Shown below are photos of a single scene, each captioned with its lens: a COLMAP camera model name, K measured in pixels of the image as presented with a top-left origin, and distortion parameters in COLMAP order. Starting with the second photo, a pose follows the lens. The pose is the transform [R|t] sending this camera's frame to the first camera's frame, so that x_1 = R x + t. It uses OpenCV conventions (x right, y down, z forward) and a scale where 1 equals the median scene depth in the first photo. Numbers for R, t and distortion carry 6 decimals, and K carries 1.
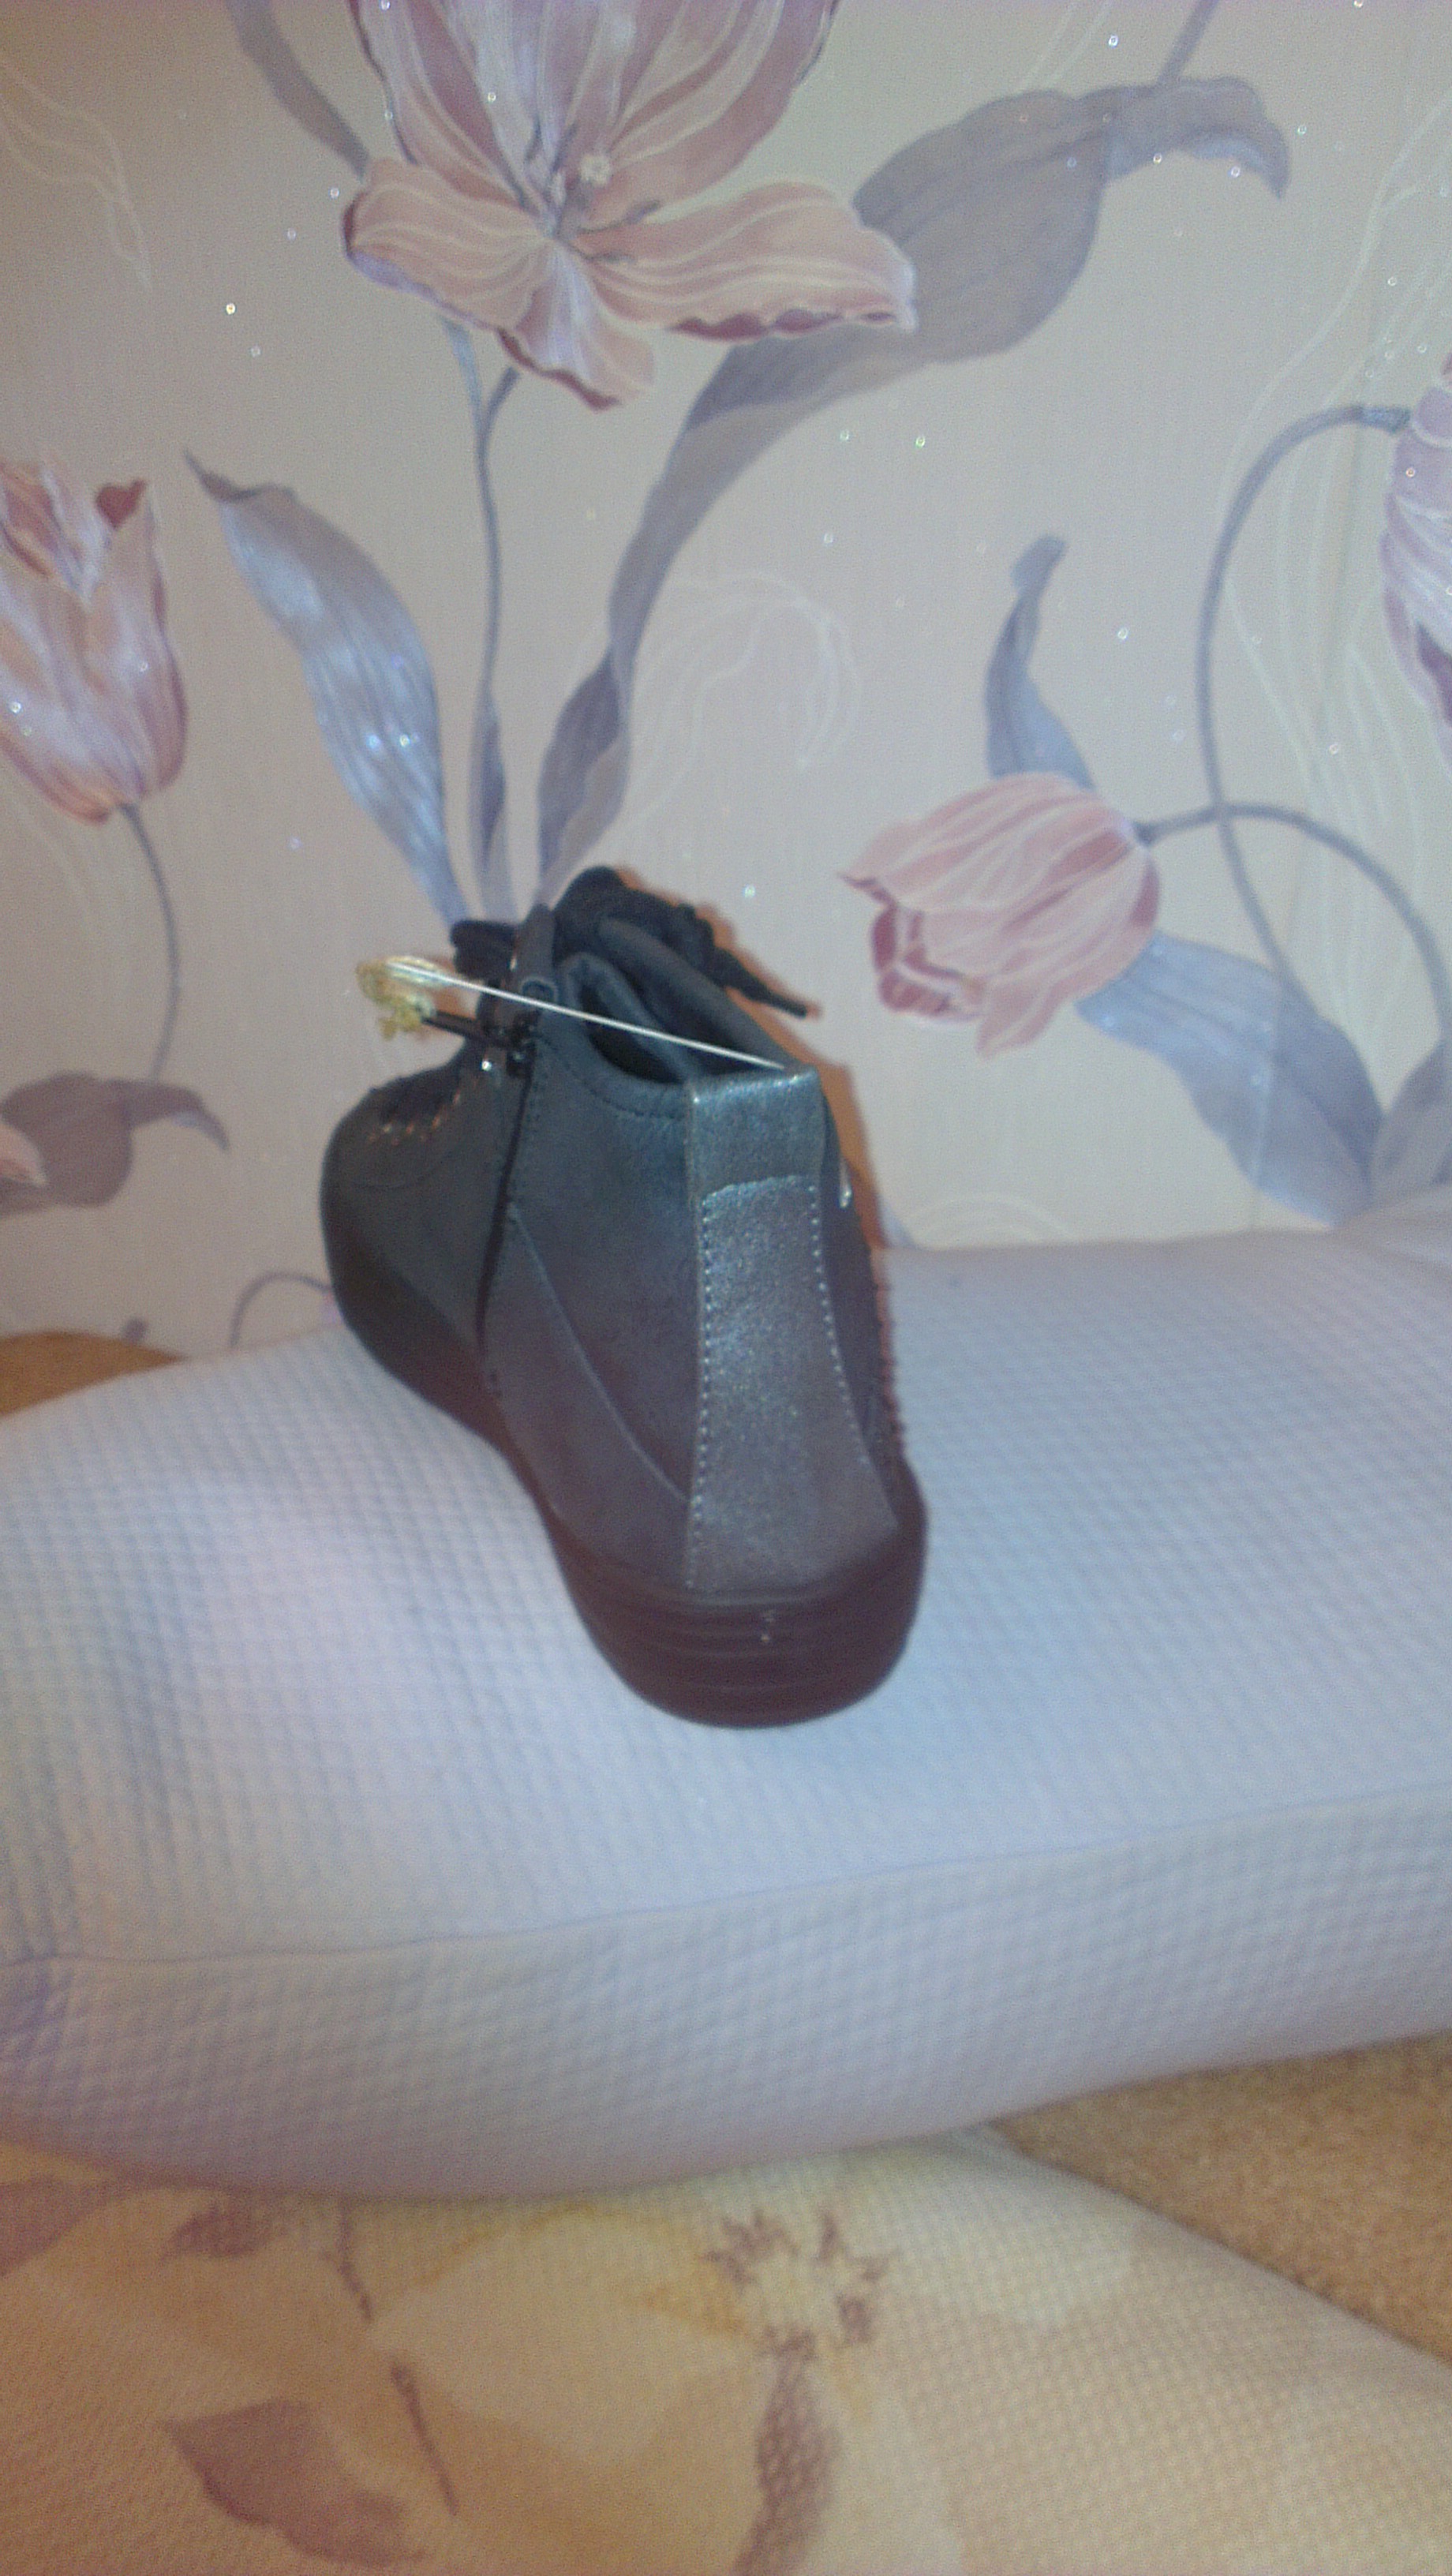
lens RADIAL K [[1904.6, 0, 726.0], [0, 1904.6, 1288.0], [0, 0, 1]] dist [-0.009321, -0.039909]
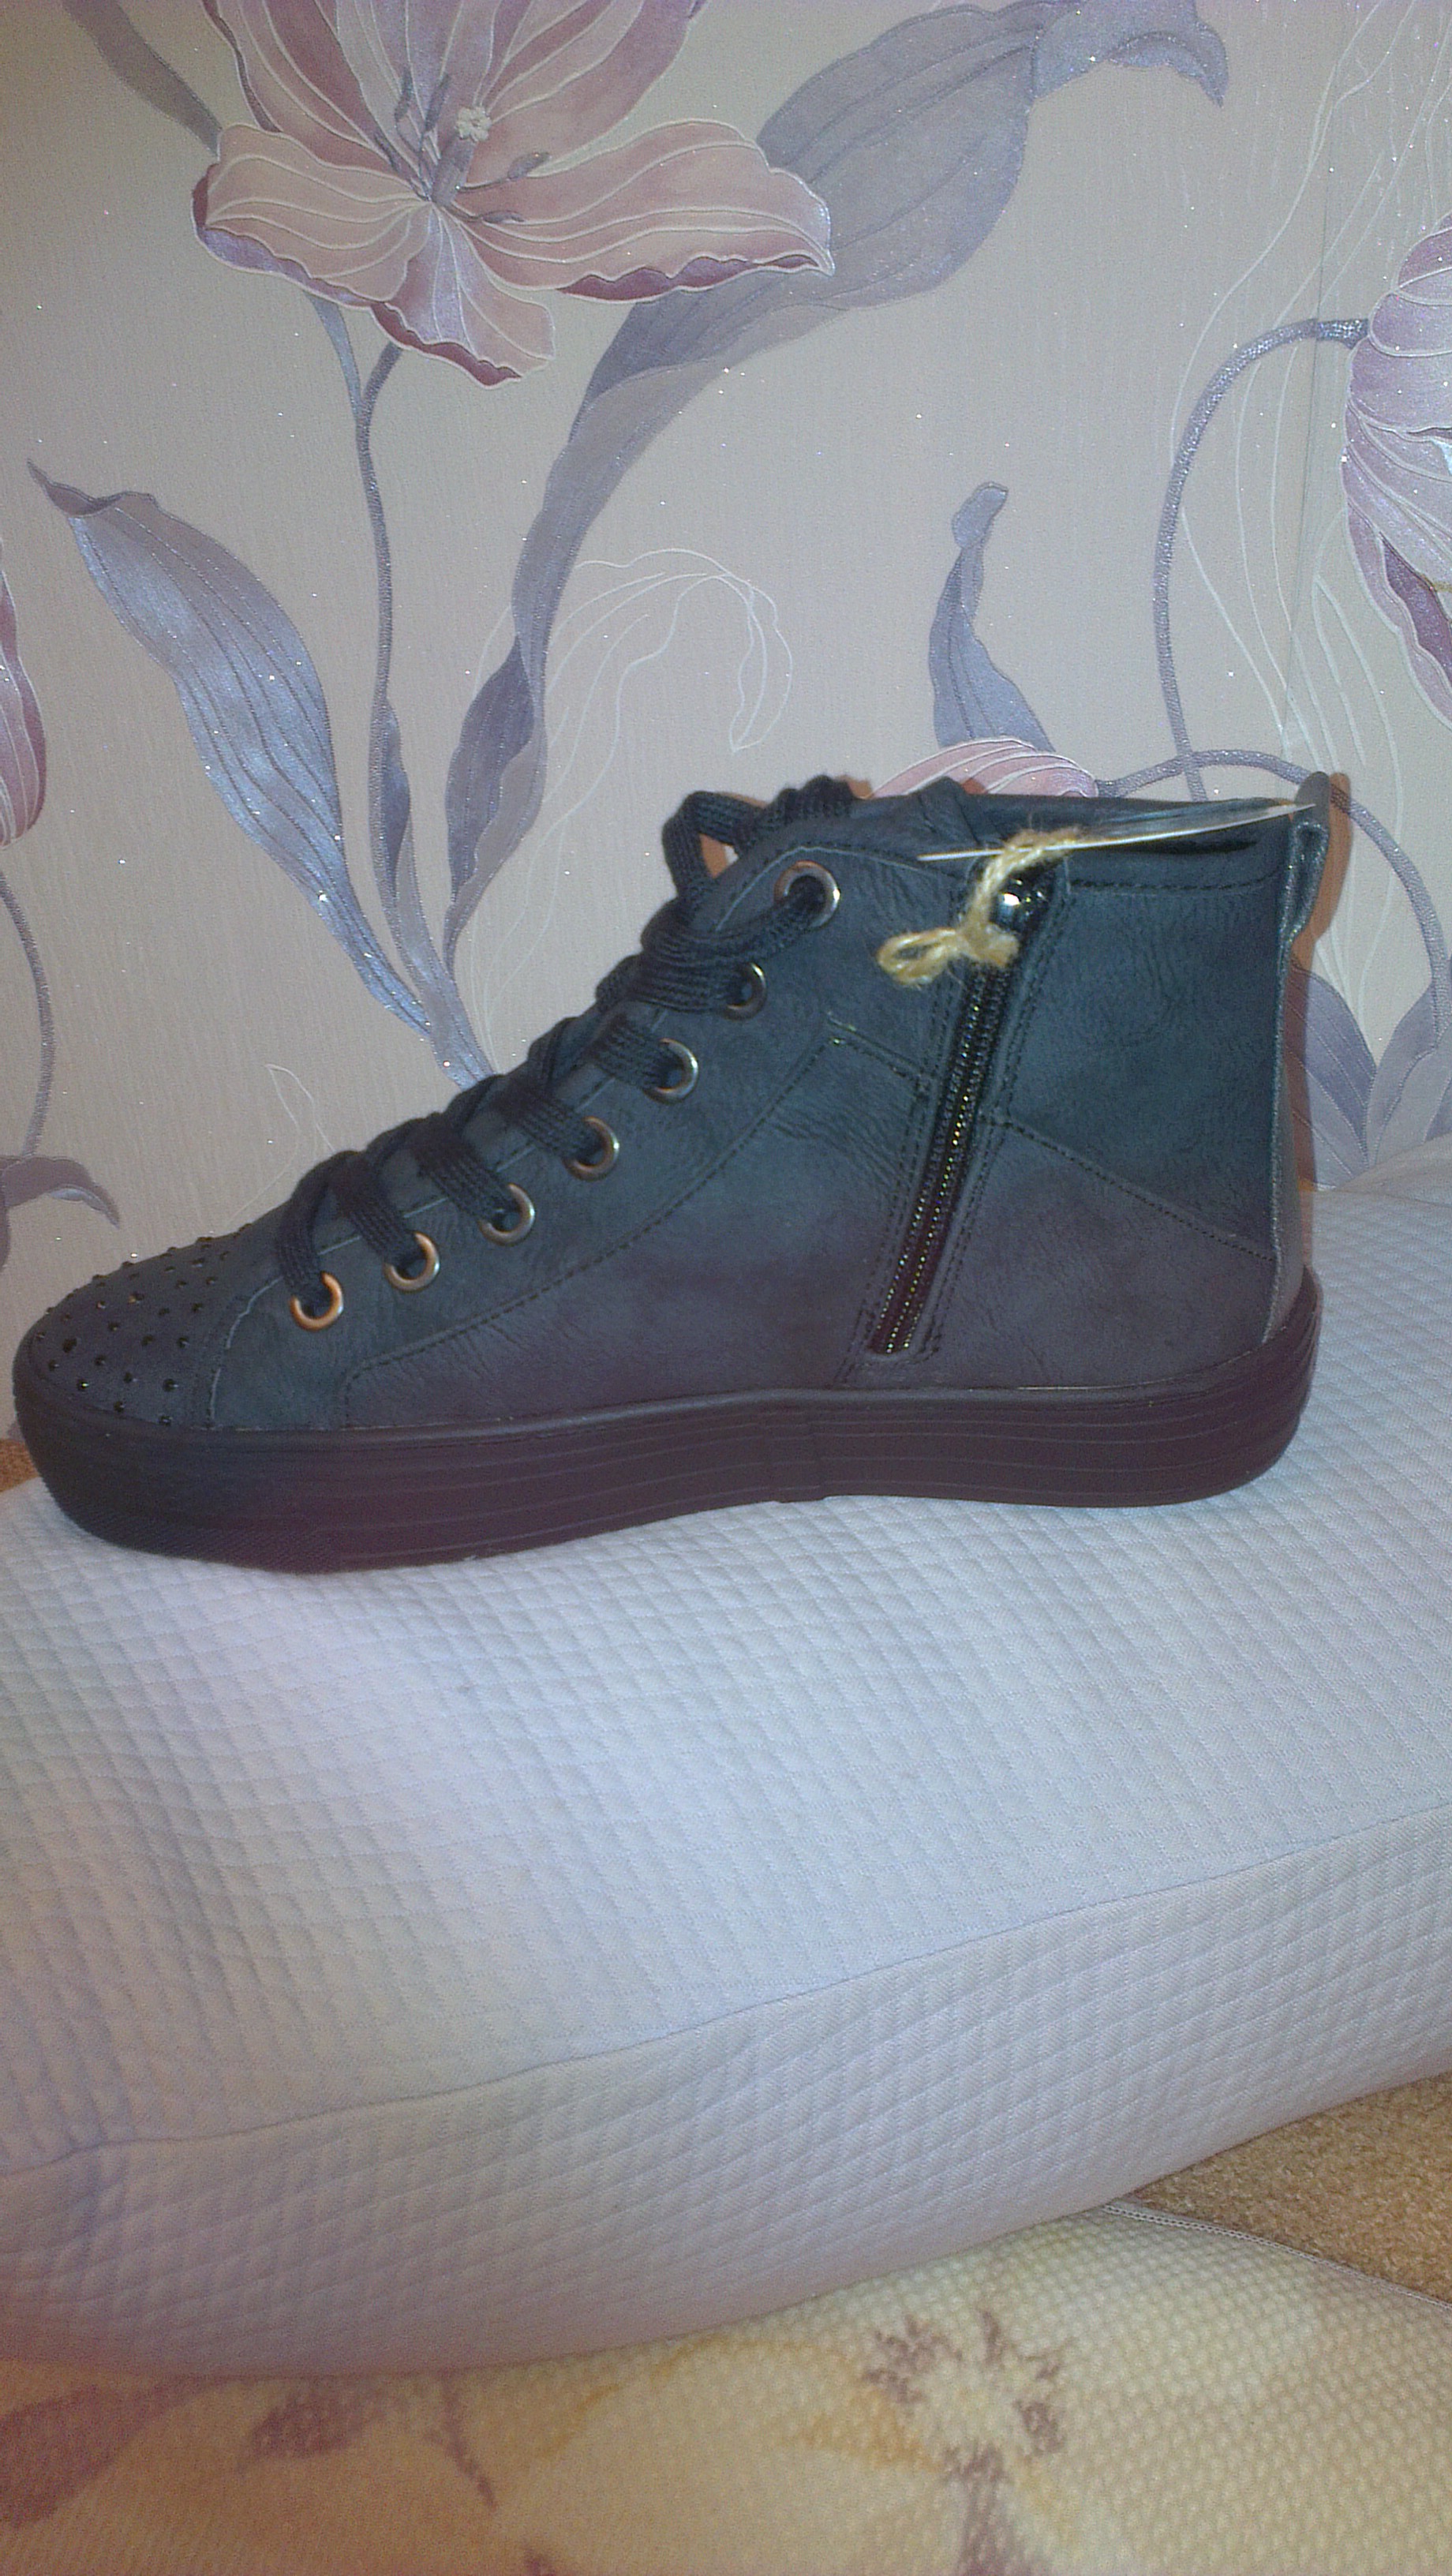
lens RADIAL K [[1904.6, 0, 726.0], [0, 1904.6, 1288.0], [0, 0, 1]] dist [-0.009321, -0.039909]
pose [[0.991845, -0.092891, 0.087268, -0.079229], [0.094936, 0.995291, -0.019582, 0.008787], [-0.085038, 0.027707, 0.995992, 0.079353]]
